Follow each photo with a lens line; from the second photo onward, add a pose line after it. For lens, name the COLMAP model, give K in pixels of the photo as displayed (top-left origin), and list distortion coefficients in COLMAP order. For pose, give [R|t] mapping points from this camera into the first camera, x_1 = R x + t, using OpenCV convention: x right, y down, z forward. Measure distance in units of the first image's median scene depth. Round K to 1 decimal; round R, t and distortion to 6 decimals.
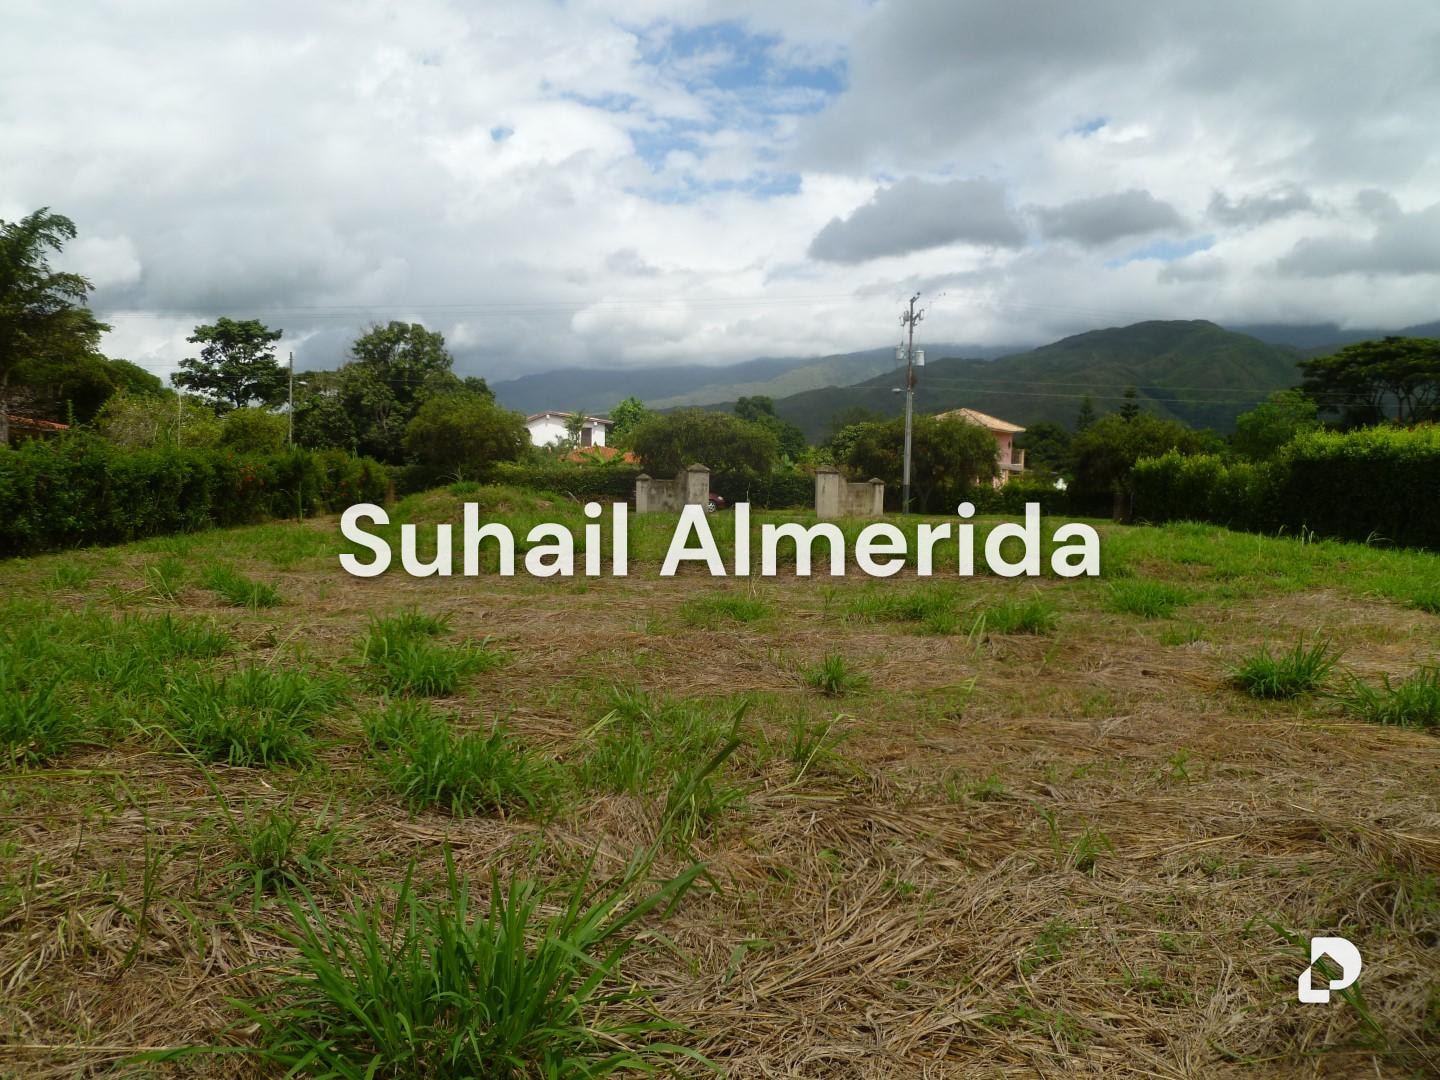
lens RADIAL K [[1199.6, 0, 713.3], [0, 1199.6, 536.0], [0, 0, 1]] dist [-0.094819, 0.040008]
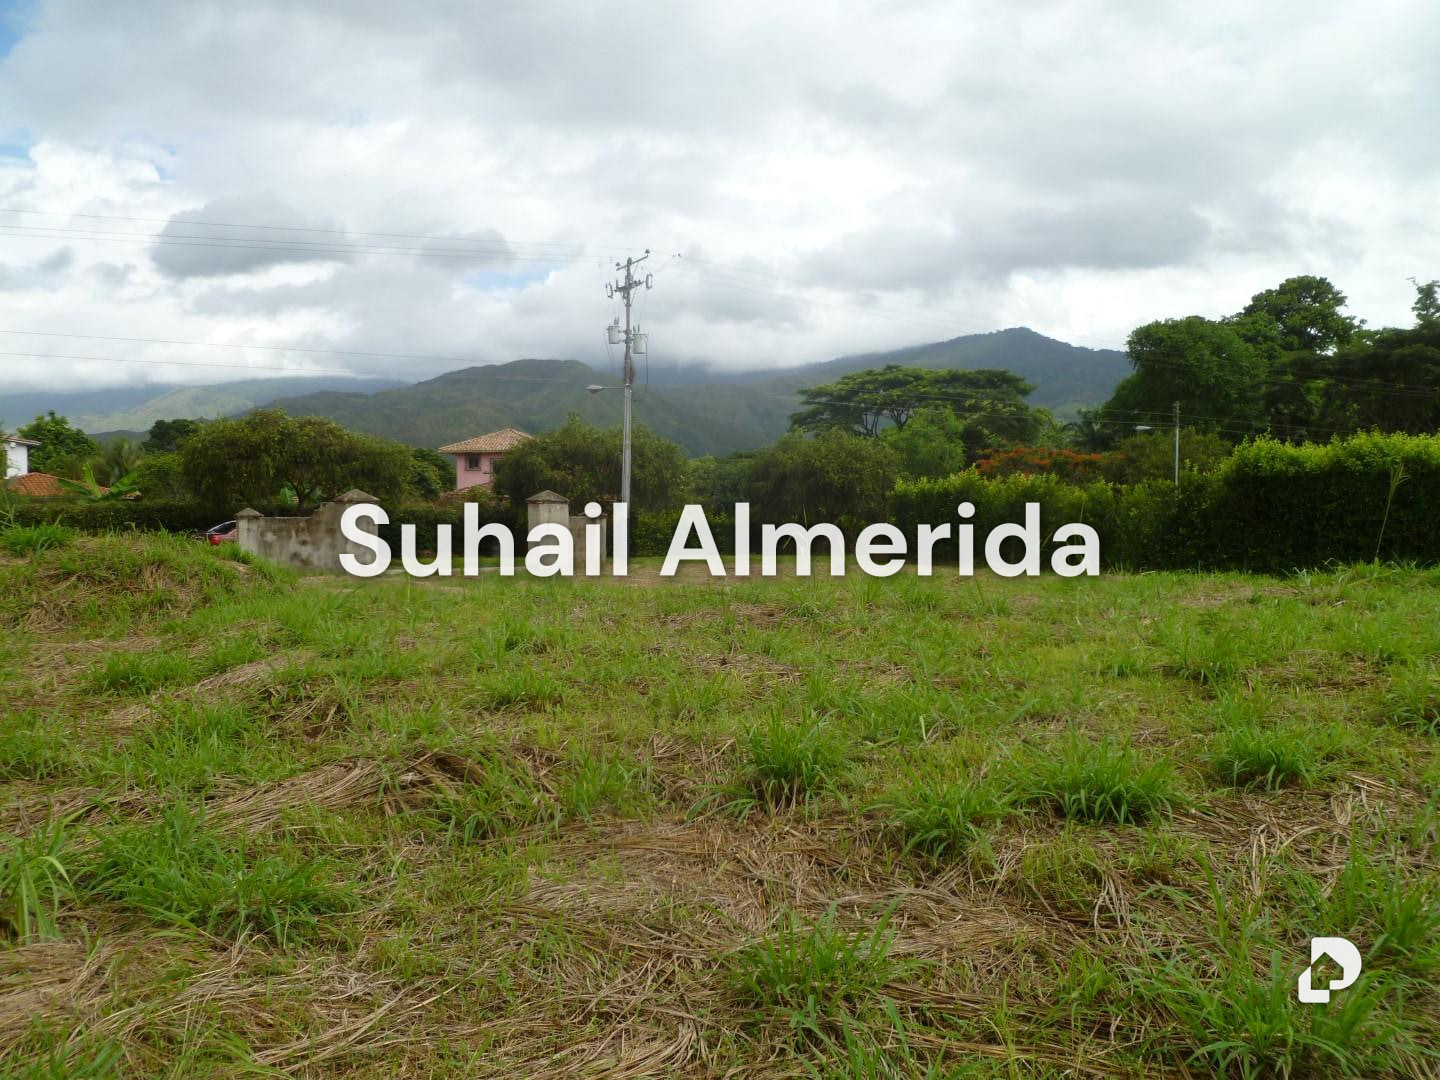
lens RADIAL K [[1199.6, 0, 716.1], [0, 1199.6, 548.7], [0, 0, 1]] dist [-0.094819, 0.040008]
pose [[0.871575, -0.029292, 0.489386, -0.131907], [0.038569, 0.999216, -0.008882, -0.014728], [-0.488742, 0.026616, 0.872022, 0.320990]]
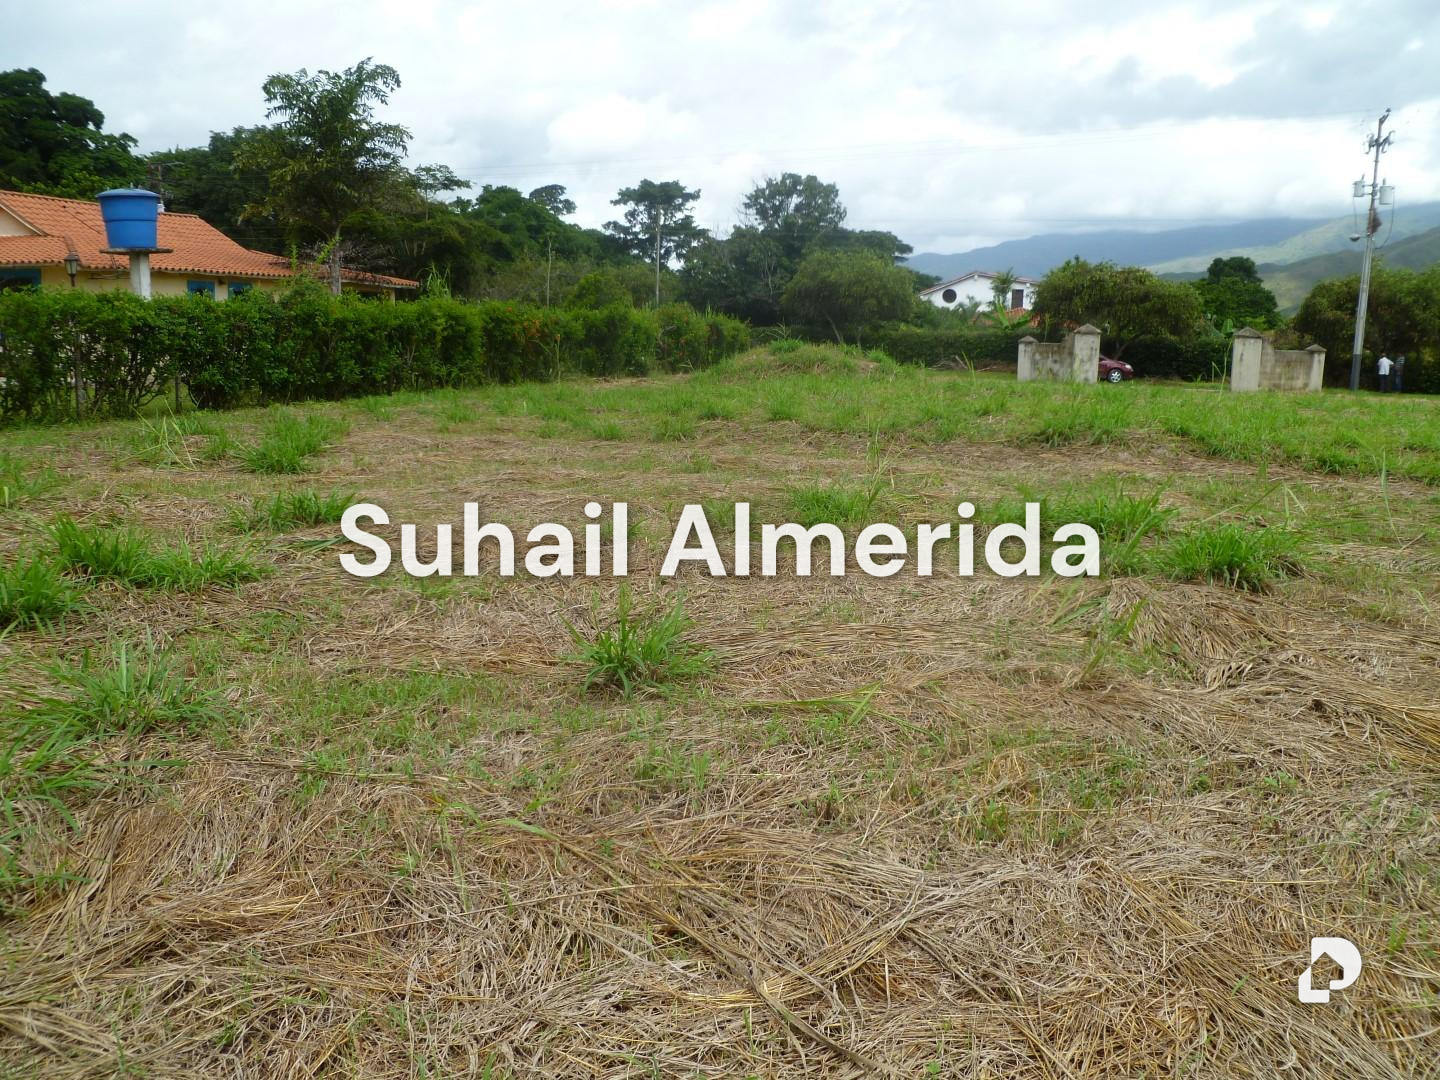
lens RADIAL K [[1199.6, 0, 713.2], [0, 1199.6, 529.4], [0, 0, 1]] dist [-0.094819, 0.040008]
pose [[0.924605, 0.064538, -0.375421, 0.057962], [-0.025460, 0.993809, 0.108142, 0.000495], [0.380077, -0.090430, 0.920524, 0.091193]]
